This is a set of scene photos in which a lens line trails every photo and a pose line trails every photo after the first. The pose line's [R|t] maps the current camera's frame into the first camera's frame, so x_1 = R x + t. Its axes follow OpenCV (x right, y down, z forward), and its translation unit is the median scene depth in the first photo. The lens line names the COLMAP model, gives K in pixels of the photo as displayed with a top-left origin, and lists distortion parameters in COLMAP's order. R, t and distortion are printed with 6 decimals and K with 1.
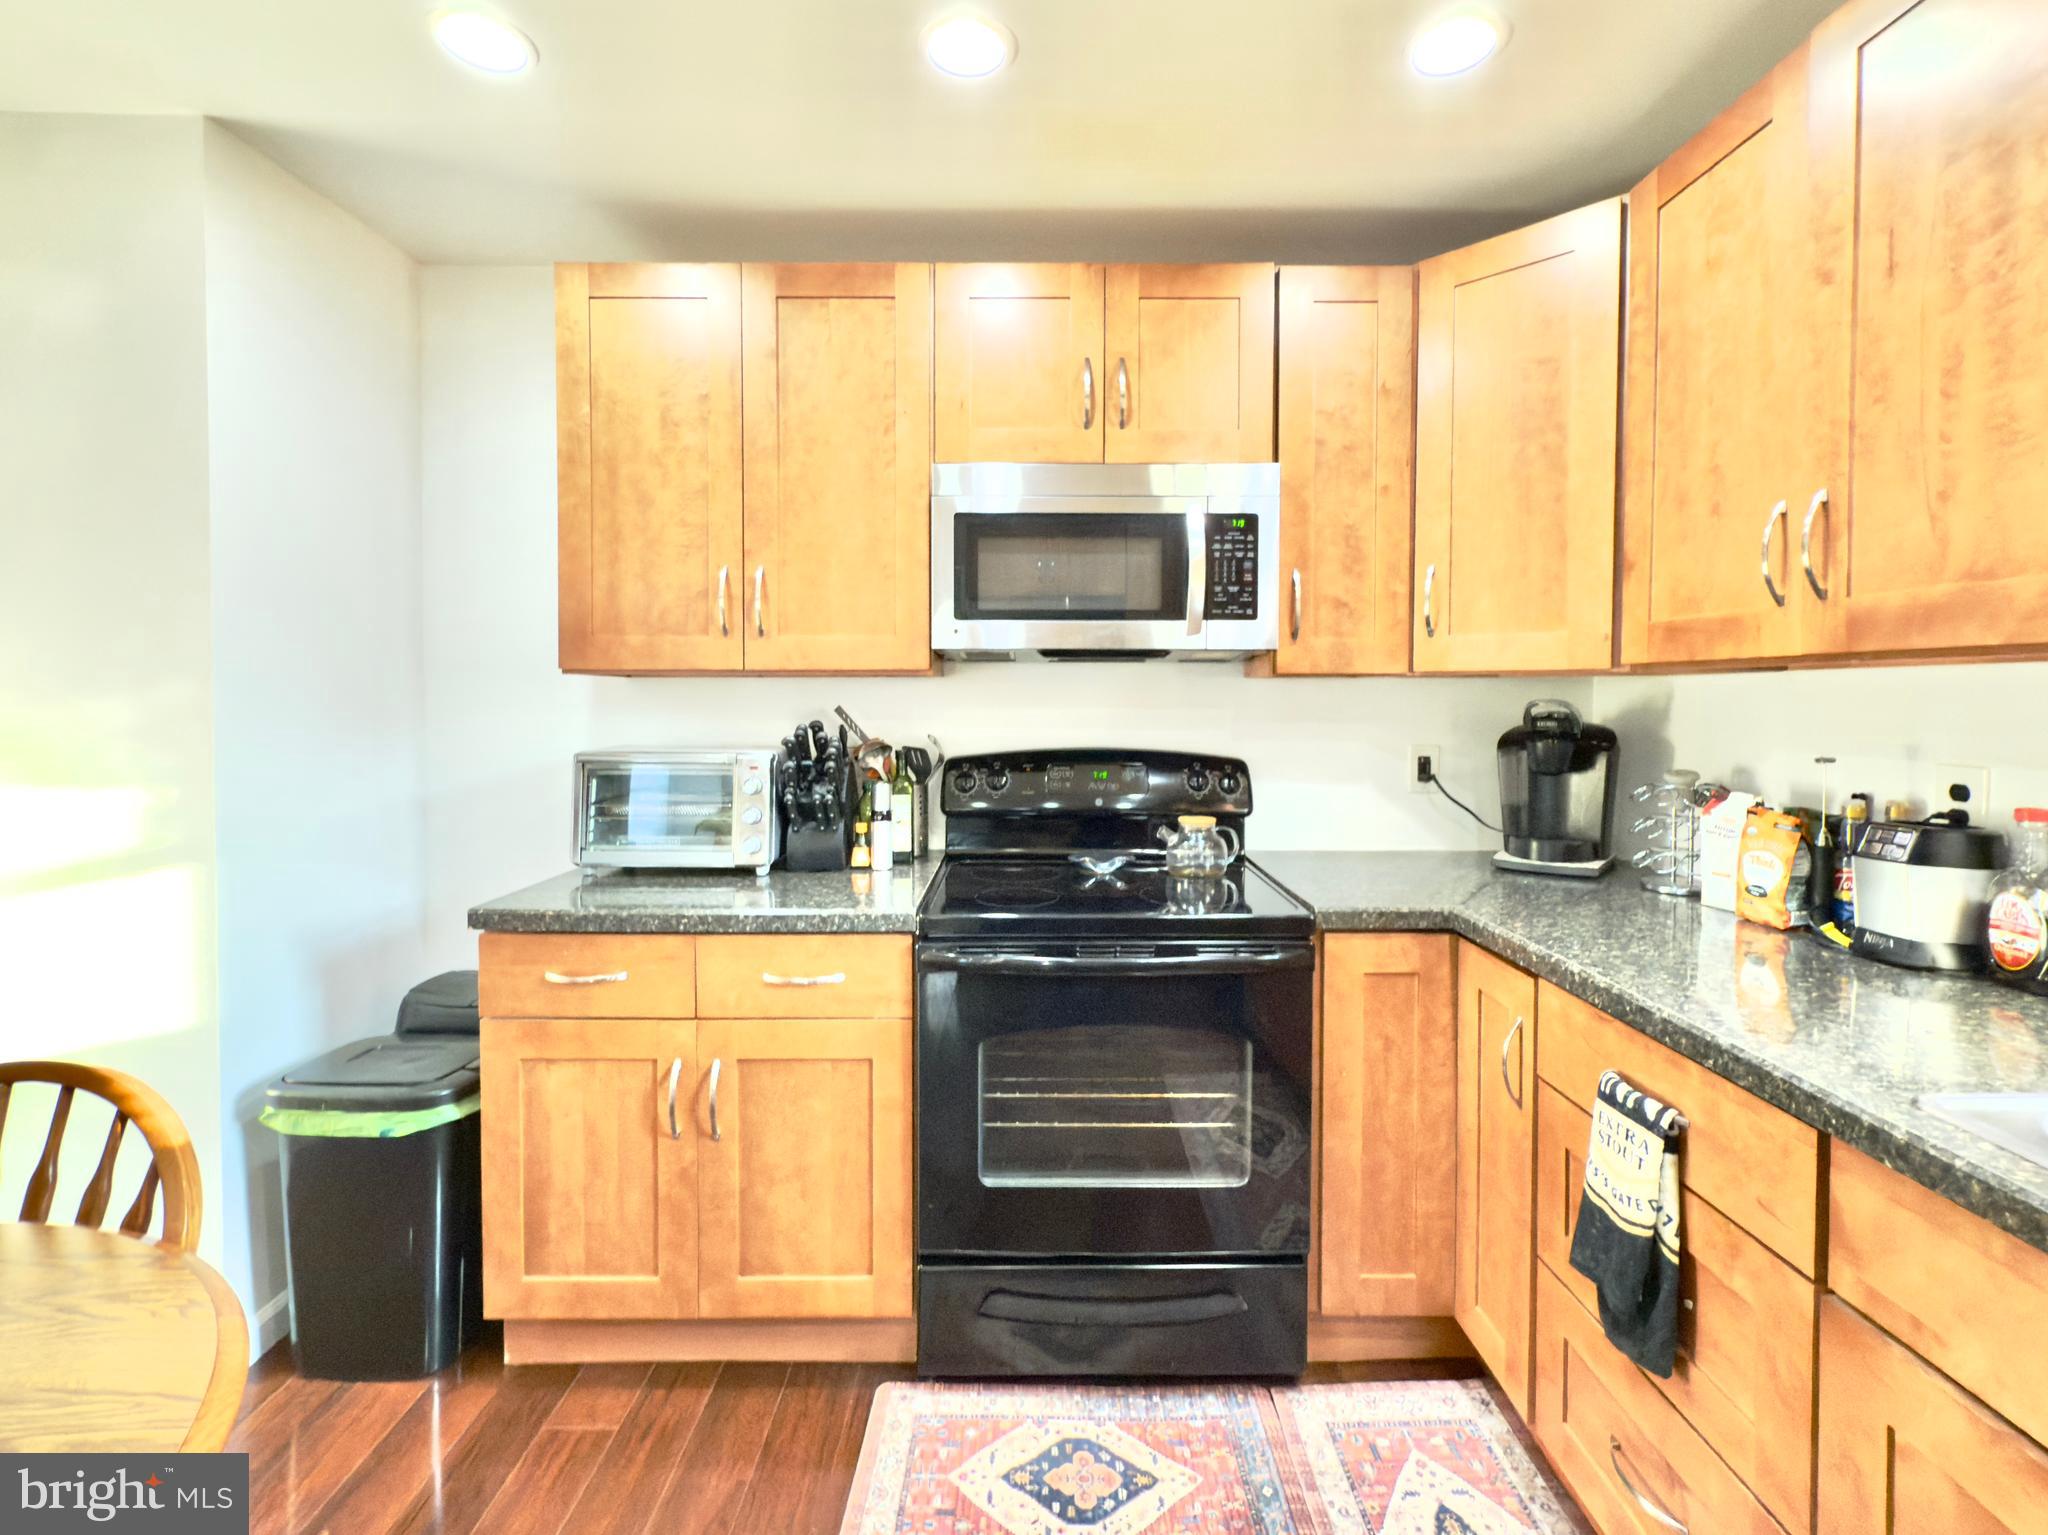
lens RADIAL K [[915.8, 0, 1026.4], [0, 915.8, 715.0], [0, 0, 1]] dist [0.002149, 0.000709]
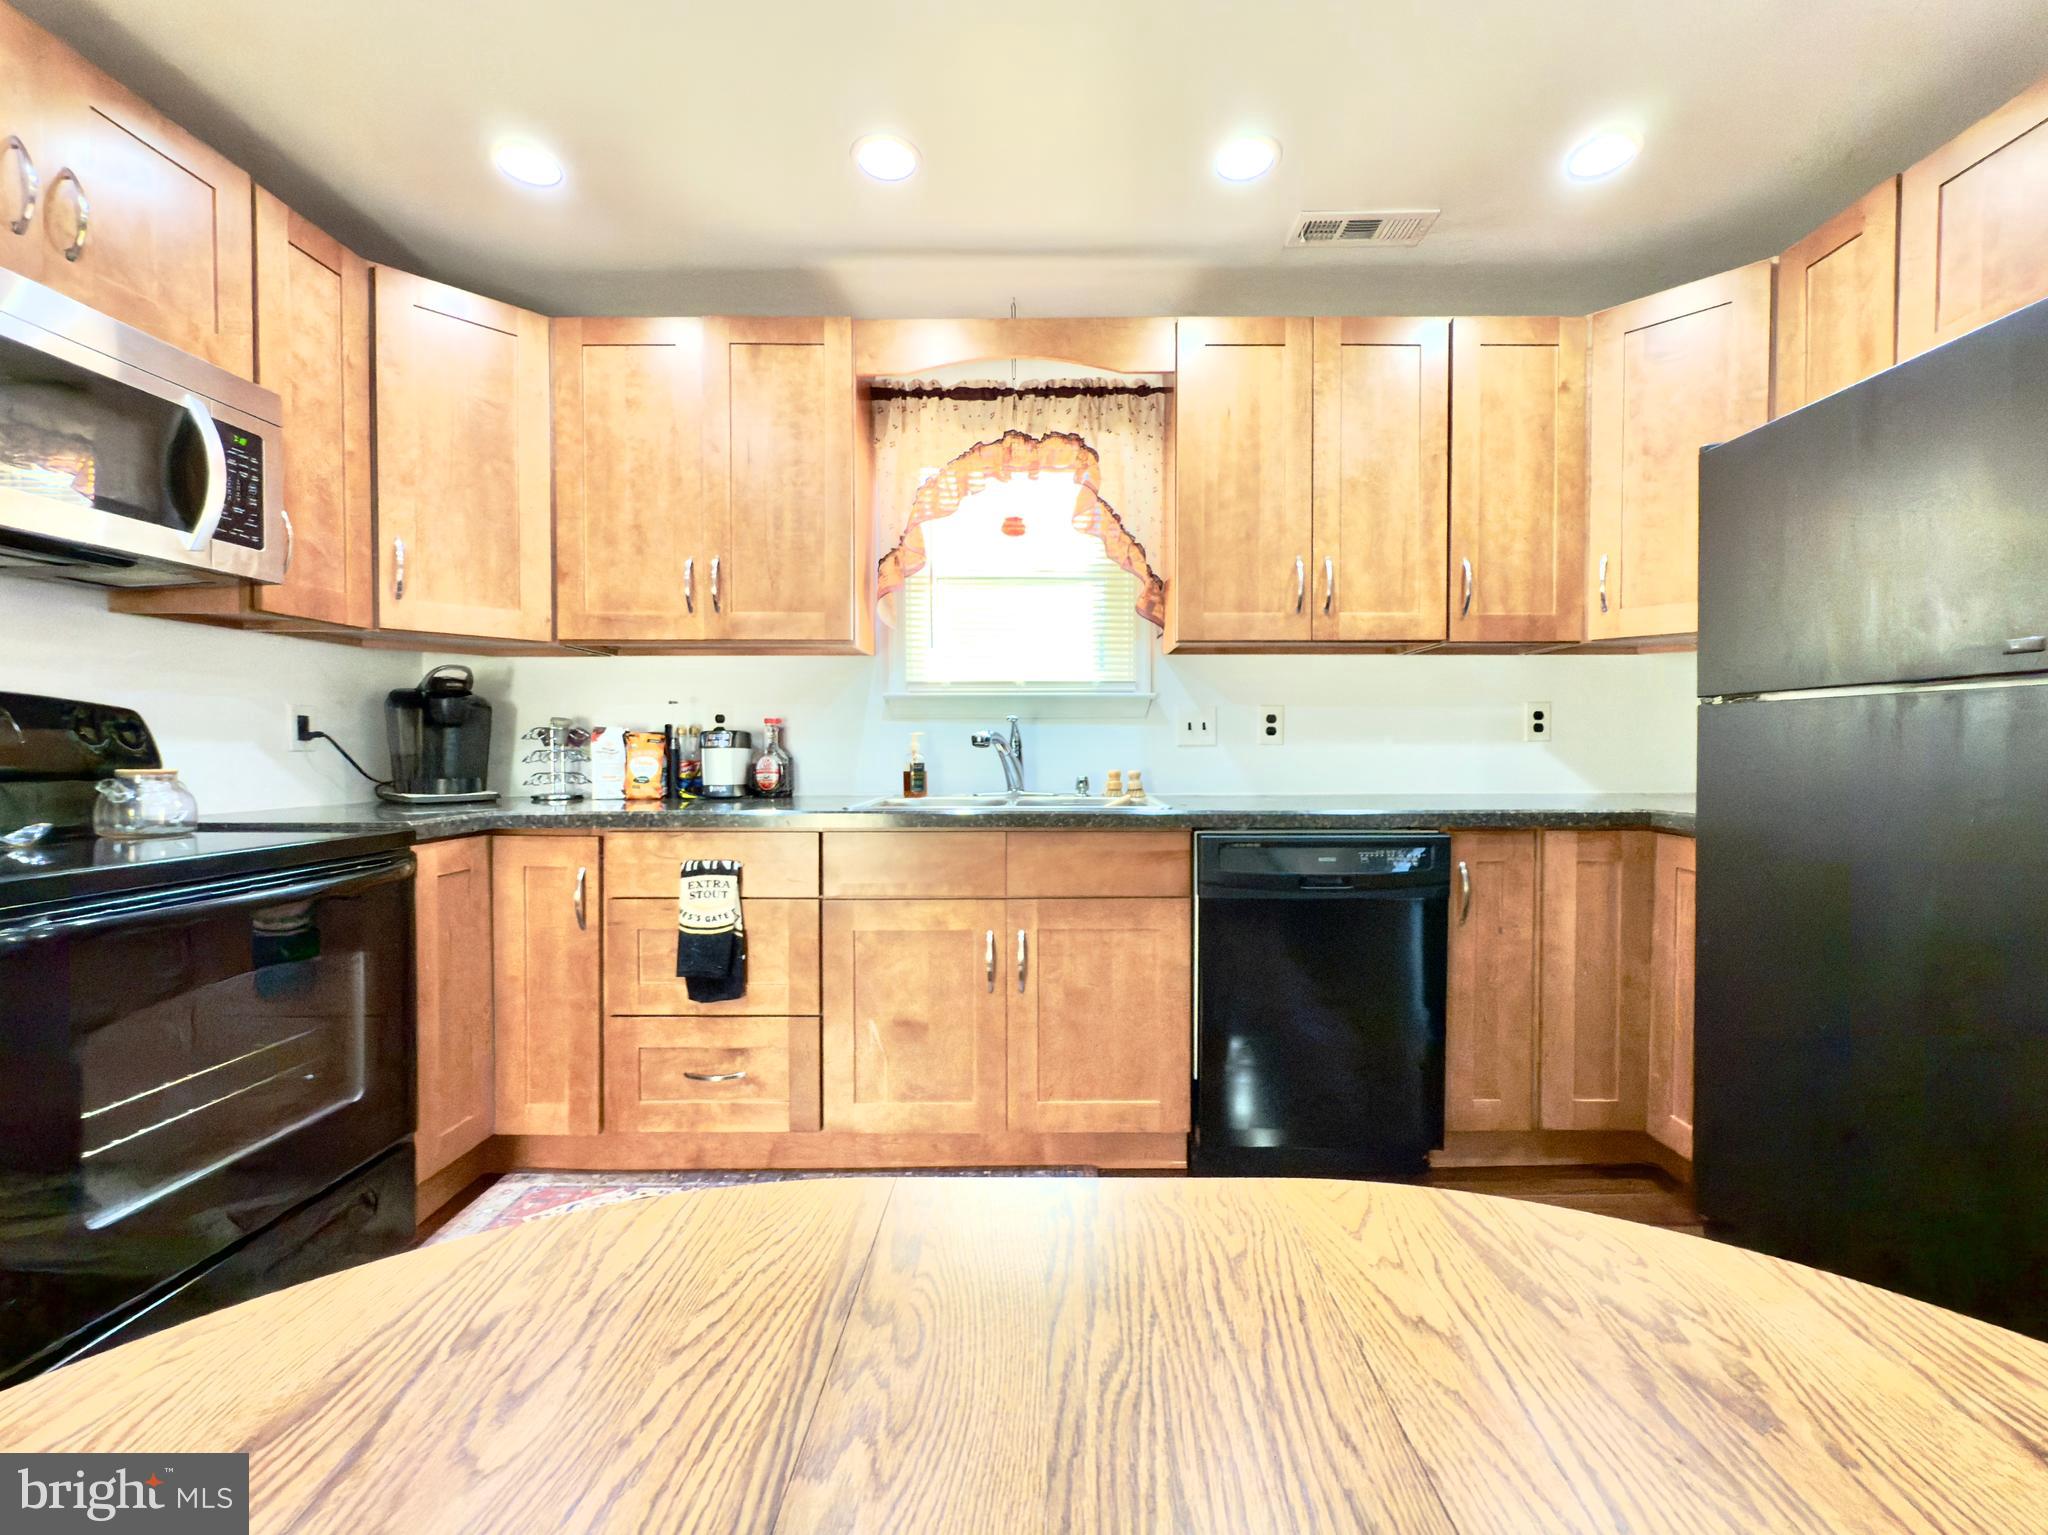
lens RADIAL K [[890.1, 0, 1032.1], [0, 890.1, 757.7], [0, 0, 1]] dist [0.005584, 0.000568]
pose [[0.018383, -0.005401, 0.999816, -0.755899], [0.018788, 0.999811, 0.005055, 0.139301], [-0.999654, 0.018692, 0.018481, 0.218348]]
